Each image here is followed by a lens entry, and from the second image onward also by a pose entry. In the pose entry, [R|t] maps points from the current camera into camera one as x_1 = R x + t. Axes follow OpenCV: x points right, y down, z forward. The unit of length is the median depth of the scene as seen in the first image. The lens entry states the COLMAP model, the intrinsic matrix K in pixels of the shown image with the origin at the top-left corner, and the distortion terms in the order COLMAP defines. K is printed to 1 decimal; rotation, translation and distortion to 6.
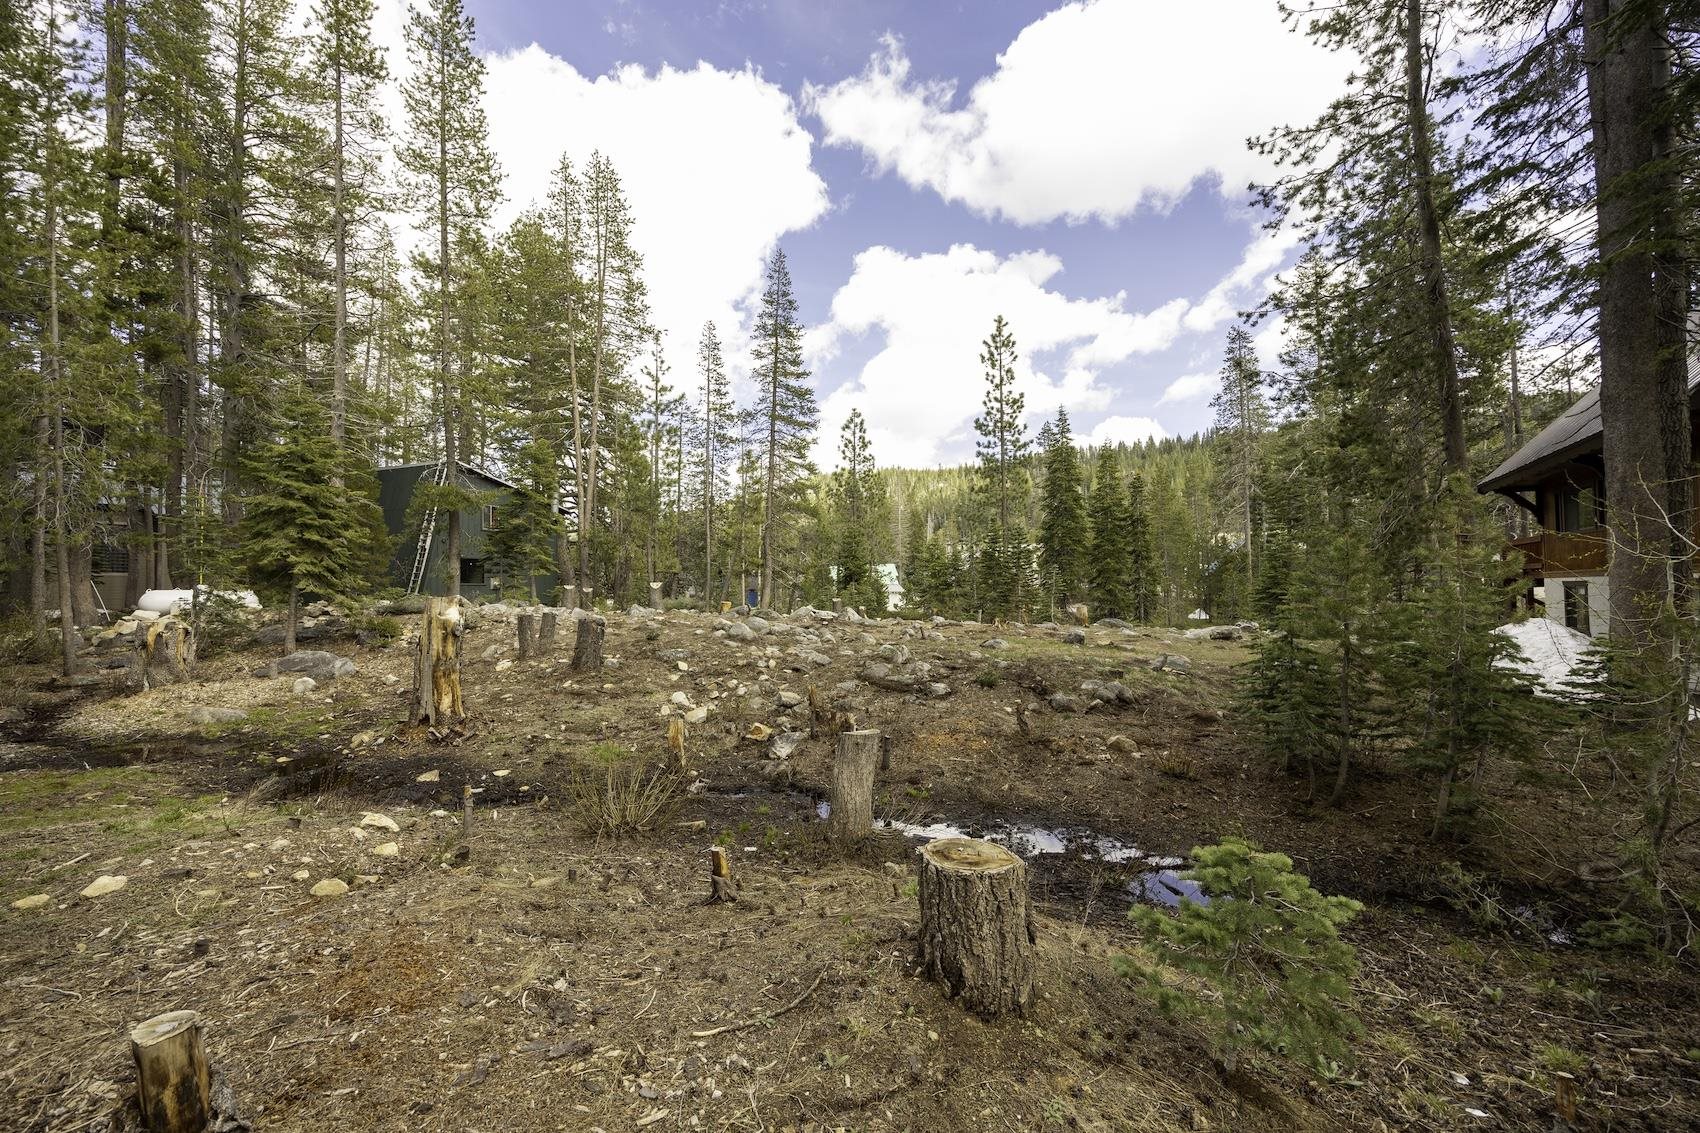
lens RADIAL K [[643.8, 0, 846.1], [0, 643.8, 569.6], [0, 0, 1]] dist [-0.005814, -0.001000]
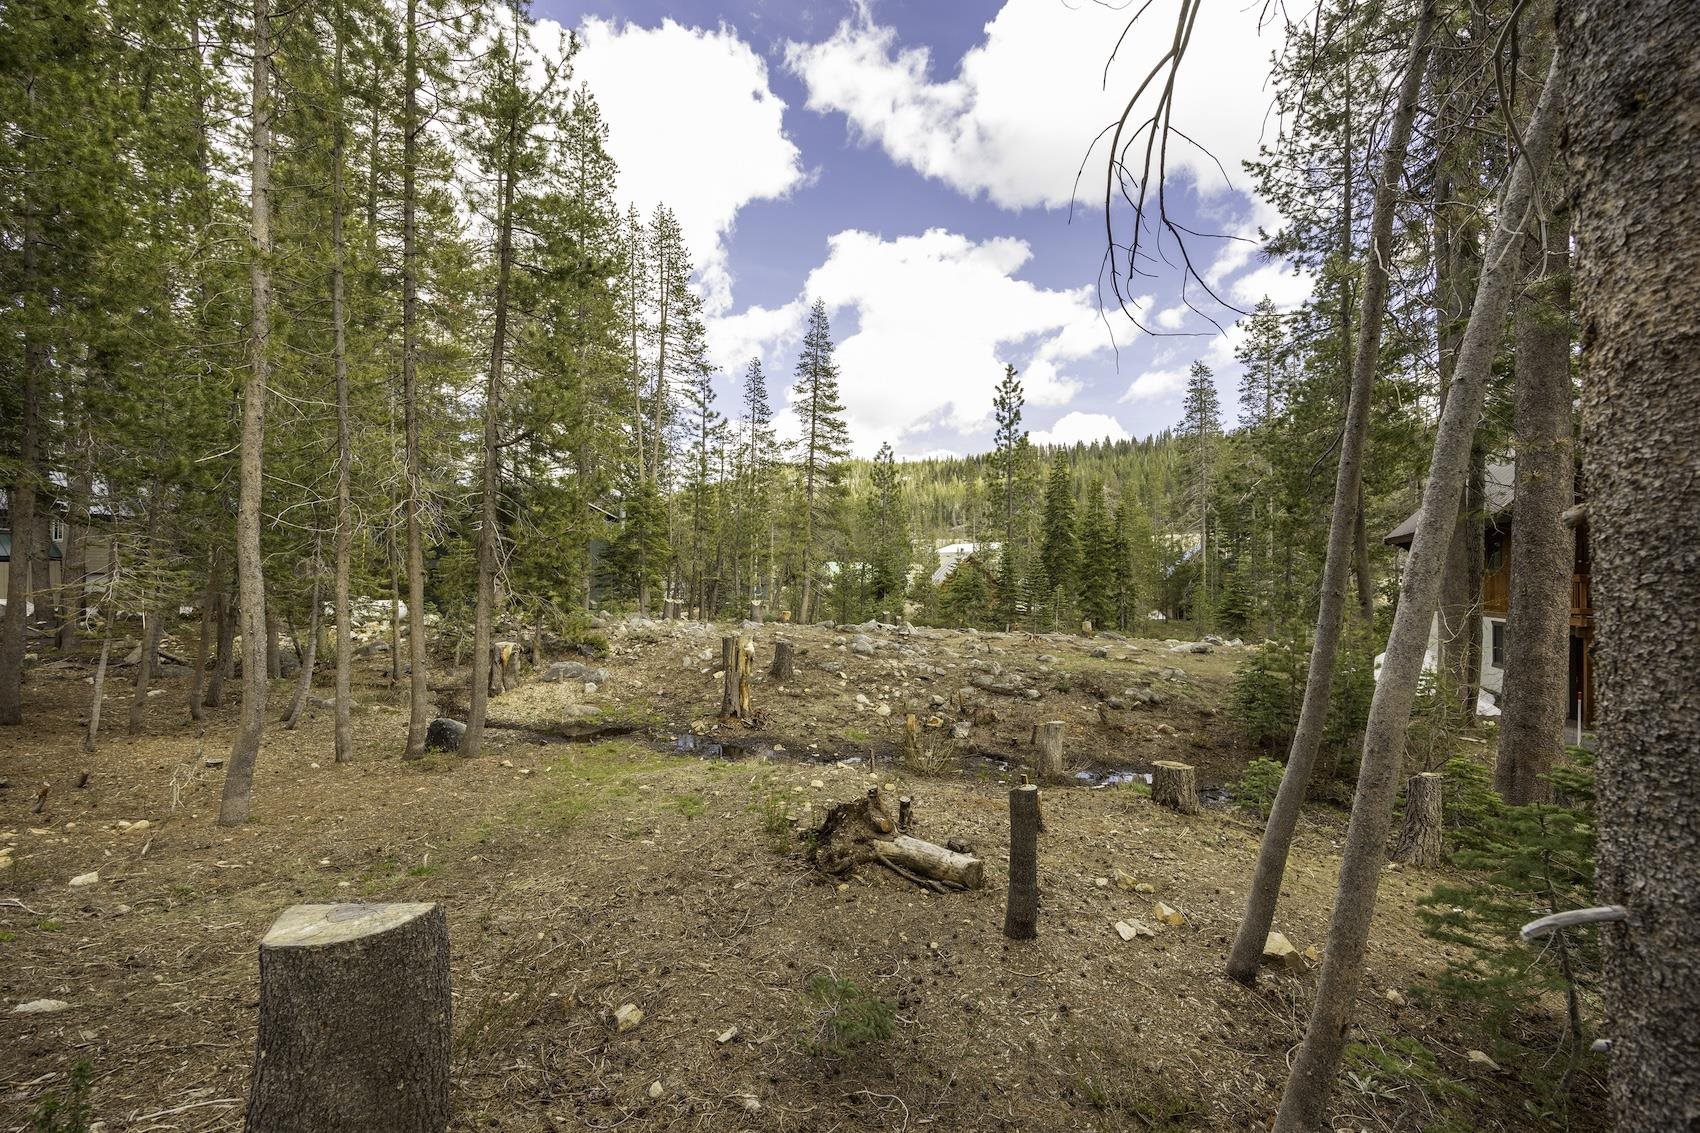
lens RADIAL K [[643.8, 0, 852.6], [0, 643.8, 569.7], [0, 0, 1]] dist [-0.005814, -0.001000]
pose [[0.997319, 0.018741, 0.070739, -0.119839], [-0.019774, 0.999708, 0.013924, -0.036038], [-0.070458, -0.015285, 0.997398, -0.144164]]
